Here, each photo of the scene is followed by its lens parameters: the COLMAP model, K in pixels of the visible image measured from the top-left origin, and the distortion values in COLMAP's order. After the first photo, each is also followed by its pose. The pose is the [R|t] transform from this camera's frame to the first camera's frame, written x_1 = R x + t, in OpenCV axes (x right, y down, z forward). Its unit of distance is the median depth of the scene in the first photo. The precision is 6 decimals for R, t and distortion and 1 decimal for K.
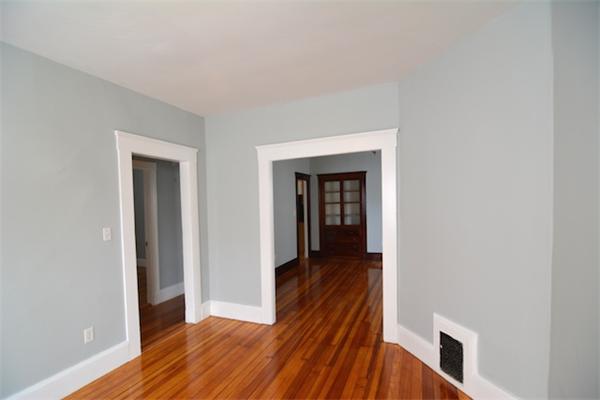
lens RADIAL K [[288.9, 0, 298.8], [0, 288.9, 203.0], [0, 0, 1]] dist [-0.013812, -0.001982]
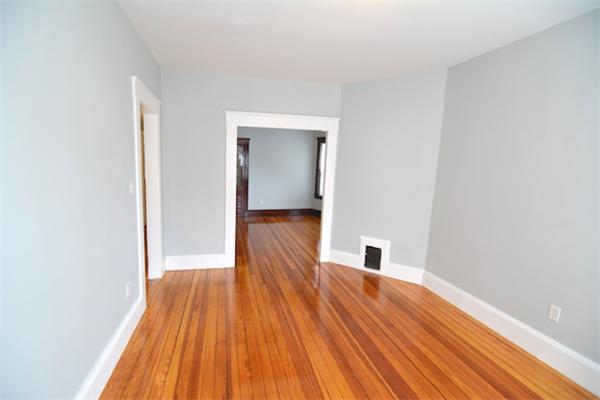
lens RADIAL K [[288.9, 0, 299.3], [0, 288.9, 205.2], [0, 0, 1]] dist [-0.013812, -0.001982]
pose [[0.797505, -0.024168, 0.602828, -0.340284], [-0.054534, 0.992219, 0.111924, 0.012126], [-0.600843, -0.122135, 0.789982, -0.040870]]
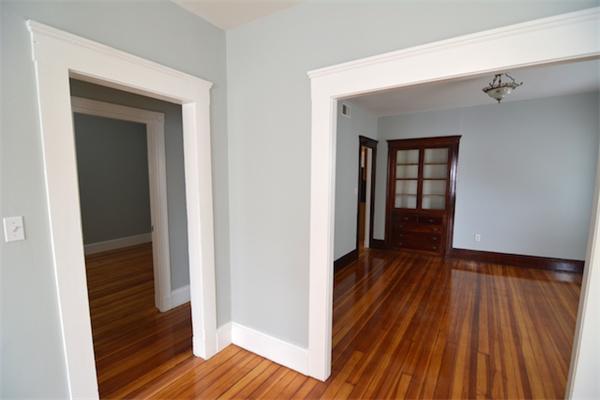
lens RADIAL K [[288.9, 0, 296.2], [0, 288.9, 205.5], [0, 0, 1]] dist [-0.013812, -0.001982]
pose [[0.983382, 0.045518, -0.175750, -0.036109], [-0.028048, 0.994528, 0.100636, 0.001574], [0.179369, -0.094034, 0.979278, 0.252330]]
